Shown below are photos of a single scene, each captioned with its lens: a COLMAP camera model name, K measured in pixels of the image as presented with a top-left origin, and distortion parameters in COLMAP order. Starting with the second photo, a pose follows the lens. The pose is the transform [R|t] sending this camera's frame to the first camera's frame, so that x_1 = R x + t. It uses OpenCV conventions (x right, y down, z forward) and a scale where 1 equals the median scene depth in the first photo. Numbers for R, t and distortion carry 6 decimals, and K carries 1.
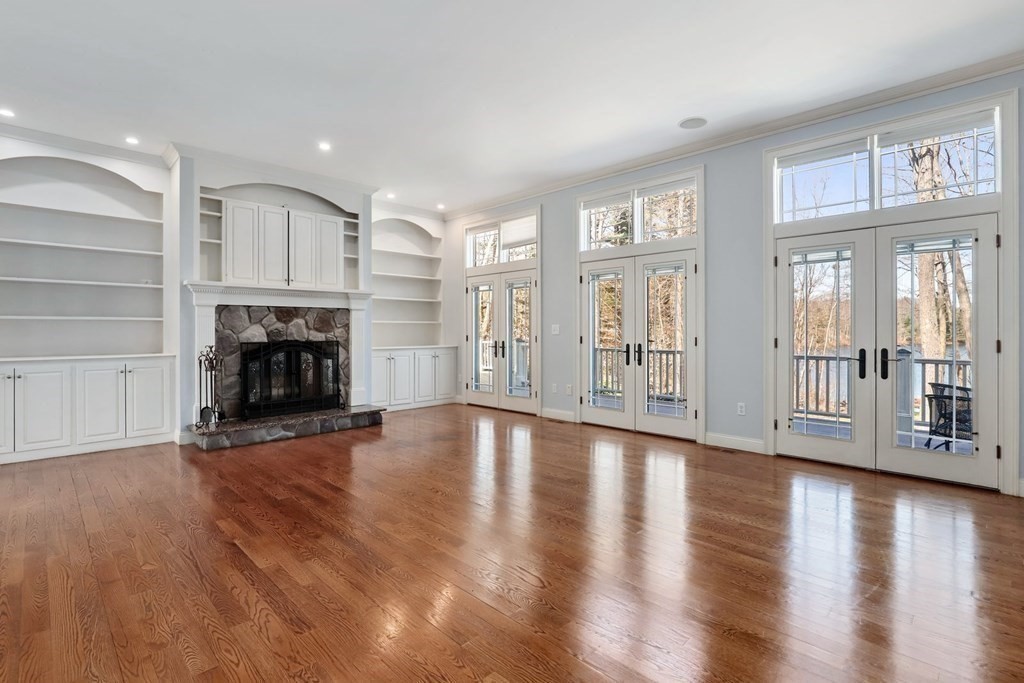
lens RADIAL K [[464.9, 0, 498.1], [0, 464.9, 330.7], [0, 0, 1]] dist [-0.012593, -0.000199]
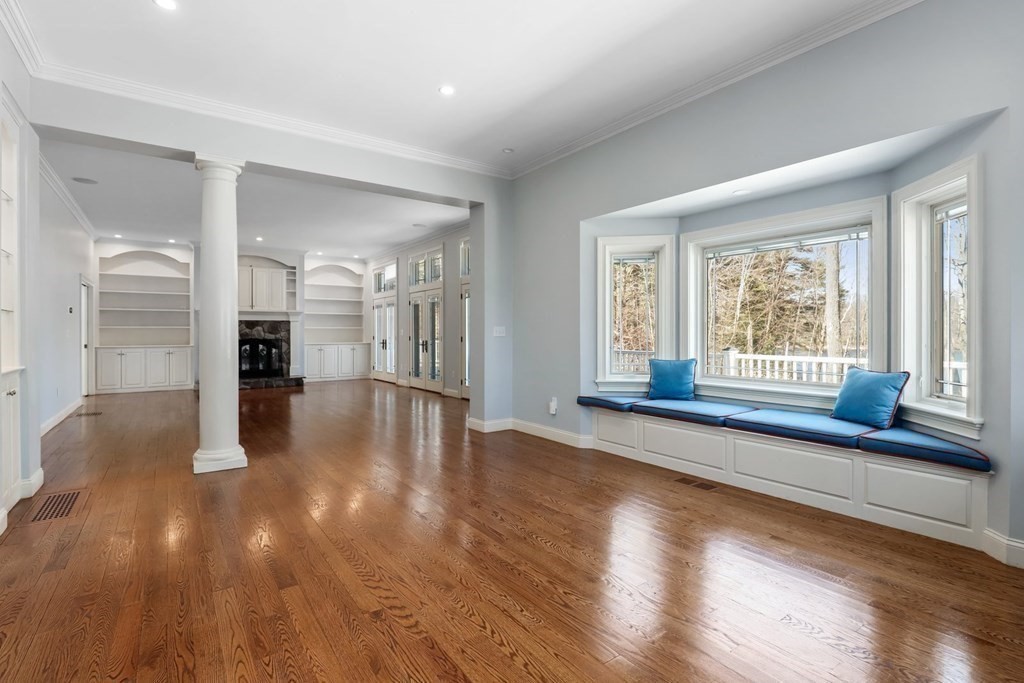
lens RADIAL K [[464.9, 0, 498.1], [0, 464.9, 330.7], [0, 0, 1]] dist [-0.012593, -0.000199]
pose [[0.985758, -0.002956, -0.168146, 0.813197], [0.002100, 0.999984, -0.005272, 0.001556], [0.168158, 0.004844, 0.985748, -0.650642]]
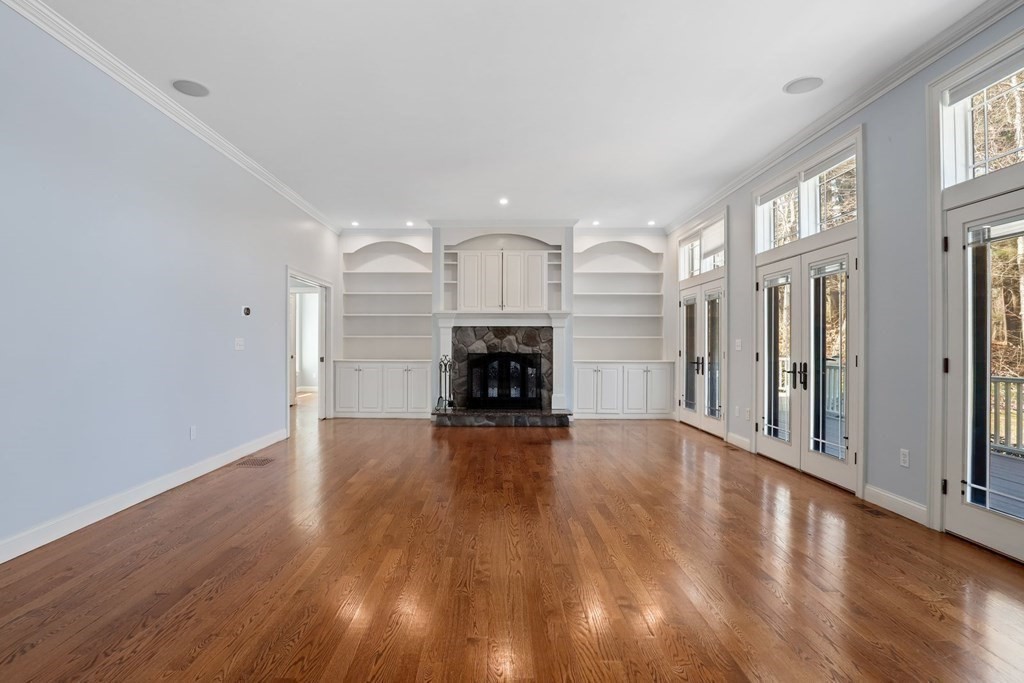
lens RADIAL K [[478.7, 0, 512.0], [0, 478.7, 341.5], [0, 0, 1]] dist [0.000766, 0.000025]
pose [[0.726350, -0.001391, -0.687324, 0.476383], [-0.004278, 0.999969, -0.006545, -0.000744], [0.687312, 0.007694, 0.726322, 0.045473]]
